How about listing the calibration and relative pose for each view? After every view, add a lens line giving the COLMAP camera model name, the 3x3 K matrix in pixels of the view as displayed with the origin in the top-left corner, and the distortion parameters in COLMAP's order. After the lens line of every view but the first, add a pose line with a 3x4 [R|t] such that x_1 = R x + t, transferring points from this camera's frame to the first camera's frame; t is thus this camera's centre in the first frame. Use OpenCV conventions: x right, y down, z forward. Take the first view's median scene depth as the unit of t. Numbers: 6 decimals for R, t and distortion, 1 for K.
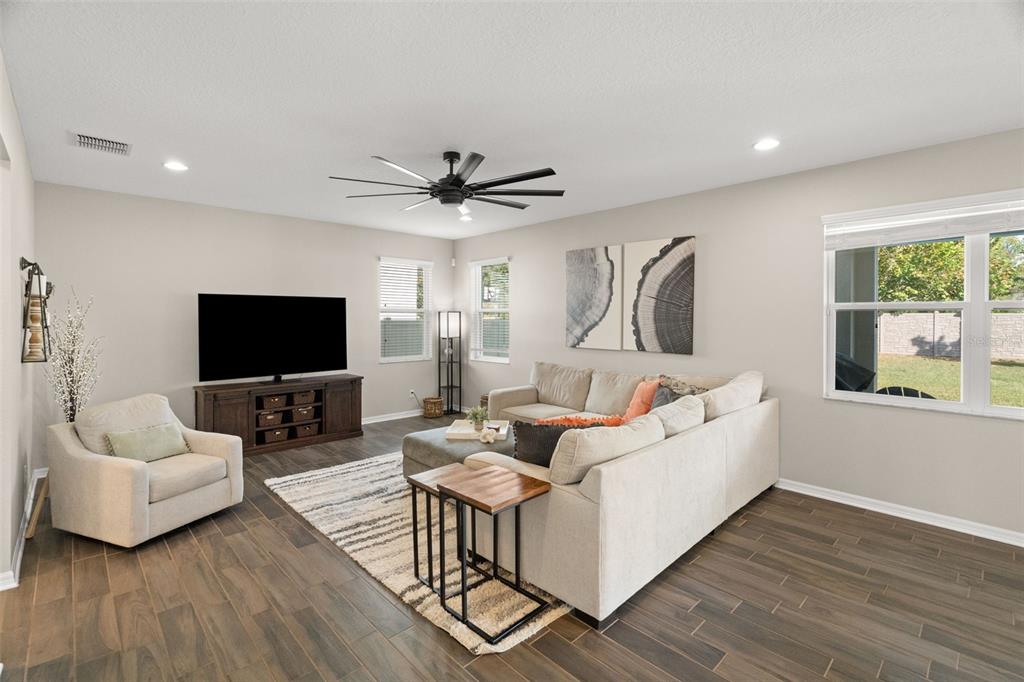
lens RADIAL K [[465.2, 0, 513.0], [0, 465.2, 327.7], [0, 0, 1]] dist [0.005206, 0.000730]
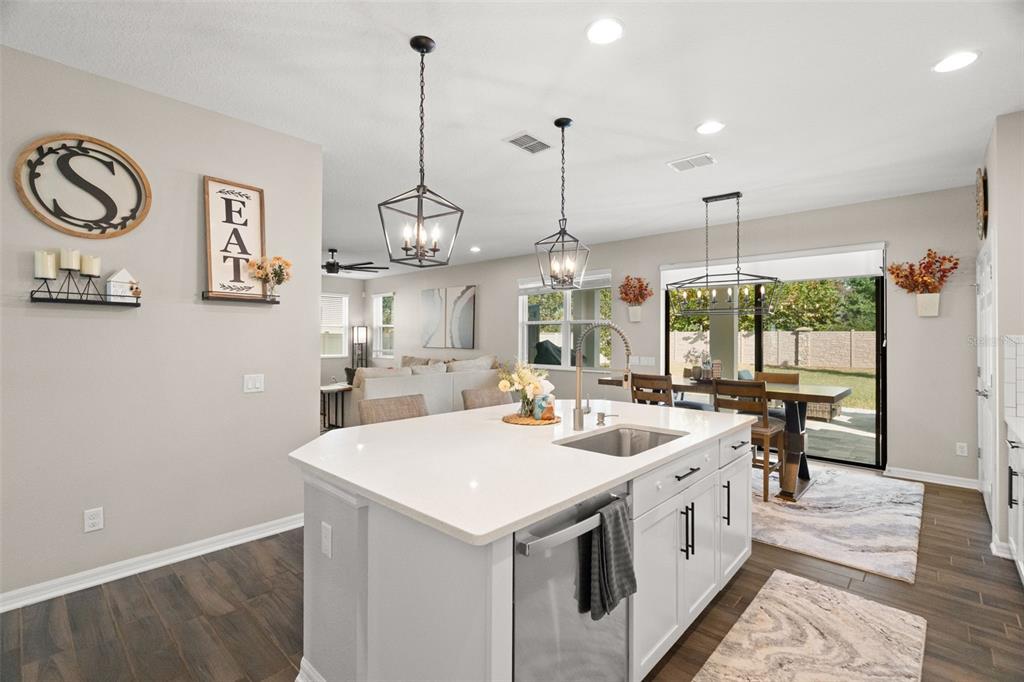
lens RADIAL K [[465.2, 0, 506.9], [0, 465.2, 333.7], [0, 0, 1]] dist [0.005206, 0.000730]
pose [[0.998686, 0.005822, 0.050912, 0.276520], [-0.004225, 0.999497, -0.031415, 0.036370], [-0.051069, 0.031158, 0.998209, -0.570423]]
